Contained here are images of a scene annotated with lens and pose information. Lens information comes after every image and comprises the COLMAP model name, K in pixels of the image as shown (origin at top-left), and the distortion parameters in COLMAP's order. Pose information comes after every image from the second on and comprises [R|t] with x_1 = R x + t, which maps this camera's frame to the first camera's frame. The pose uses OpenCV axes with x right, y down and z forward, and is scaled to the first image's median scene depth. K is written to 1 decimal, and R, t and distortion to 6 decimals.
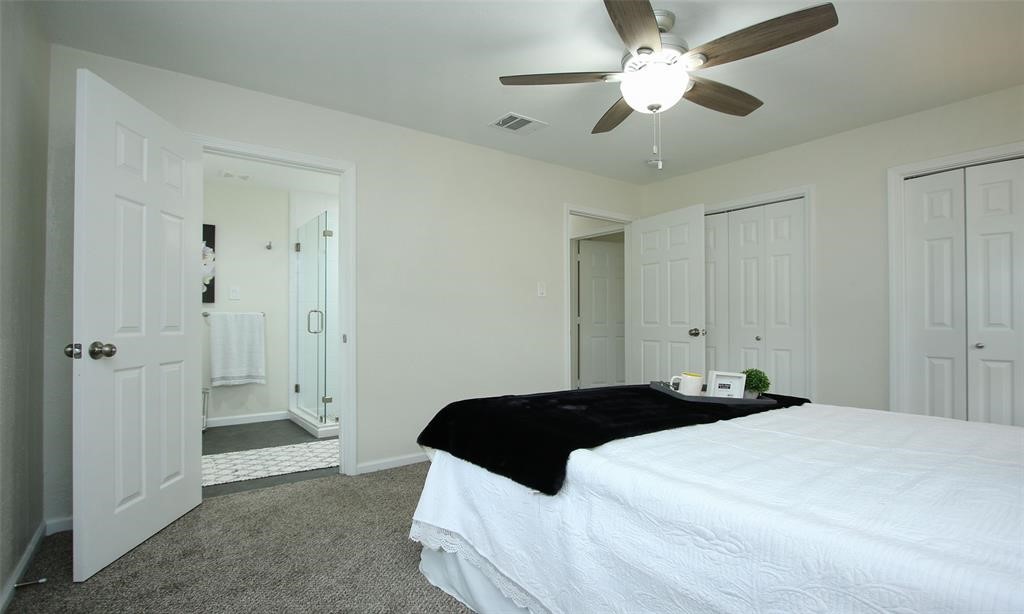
lens RADIAL K [[475.9, 0, 508.0], [0, 475.9, 308.2], [0, 0, 1]] dist [-0.020733, 0.002044]
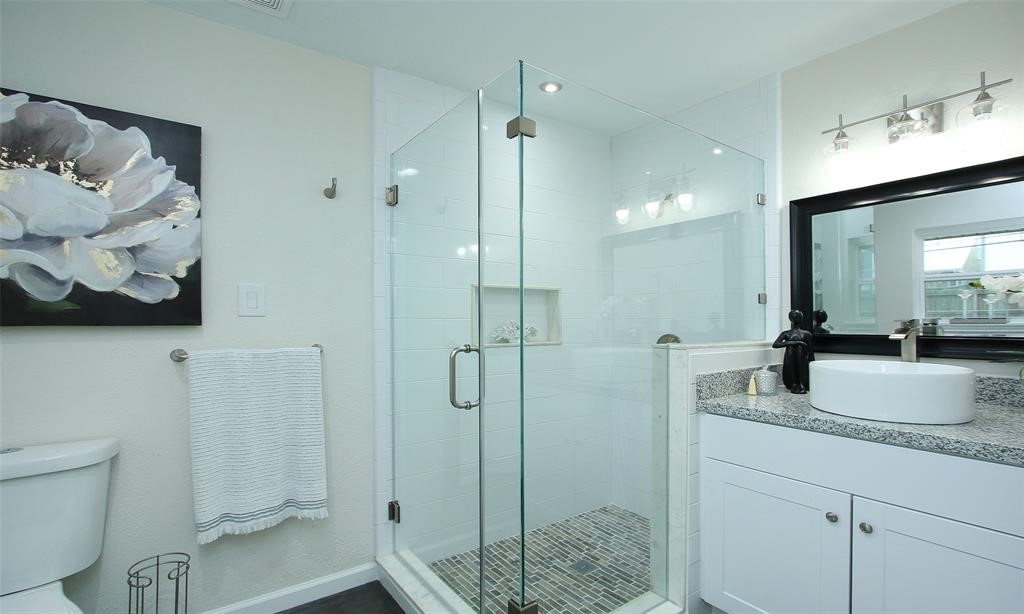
lens RADIAL K [[475.9, 0, 511.1], [0, 475.9, 321.9], [0, 0, 1]] dist [-0.020733, 0.002044]
pose [[0.999960, 0.000786, -0.008947, -0.358426], [-0.000581, 0.999737, 0.022918, -0.023786], [0.008963, -0.022911, 0.999697, 0.607511]]
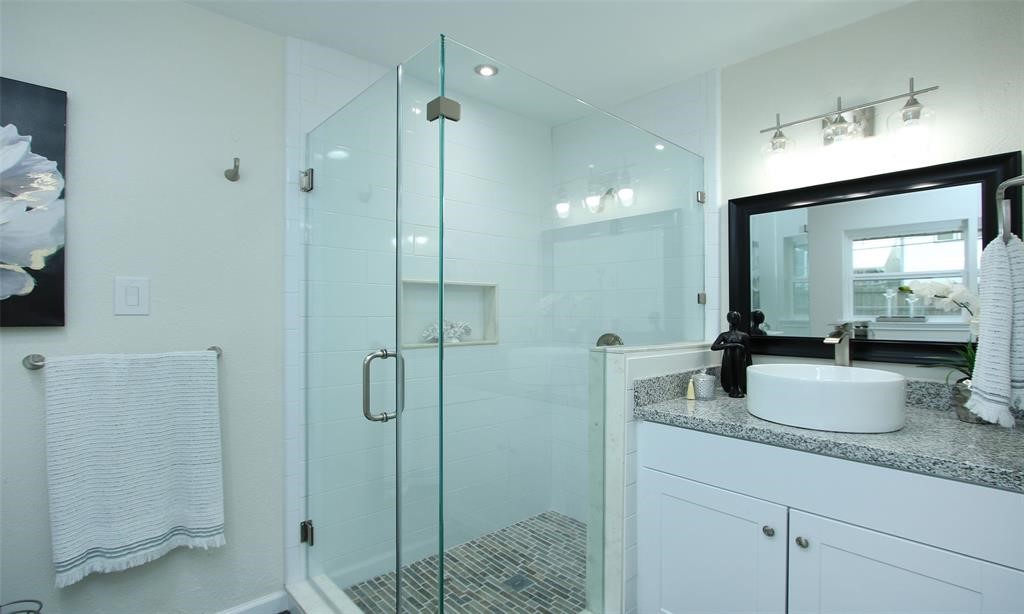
lens RADIAL K [[475.9, 0, 513.2], [0, 475.9, 307.9], [0, 0, 1]] dist [-0.020733, 0.002044]
pose [[0.995487, 0.008807, 0.094490, -0.337302], [-0.010304, 0.999829, 0.015369, -0.032903], [-0.094338, -0.016274, 0.995407, 0.640987]]
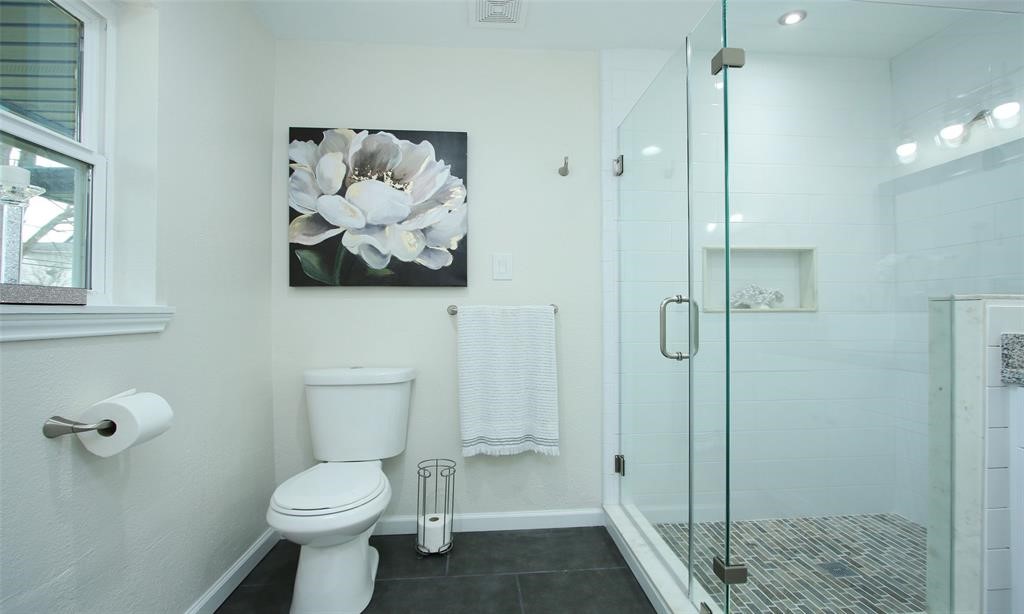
lens RADIAL K [[475.9, 0, 518.8], [0, 475.9, 322.0], [0, 0, 1]] dist [-0.020733, 0.002044]
pose [[0.843670, 0.002663, -0.536855, -0.300883], [0.005514, 0.999892, 0.013626, 0.018925], [0.536833, -0.014456, 0.843565, 0.598197]]
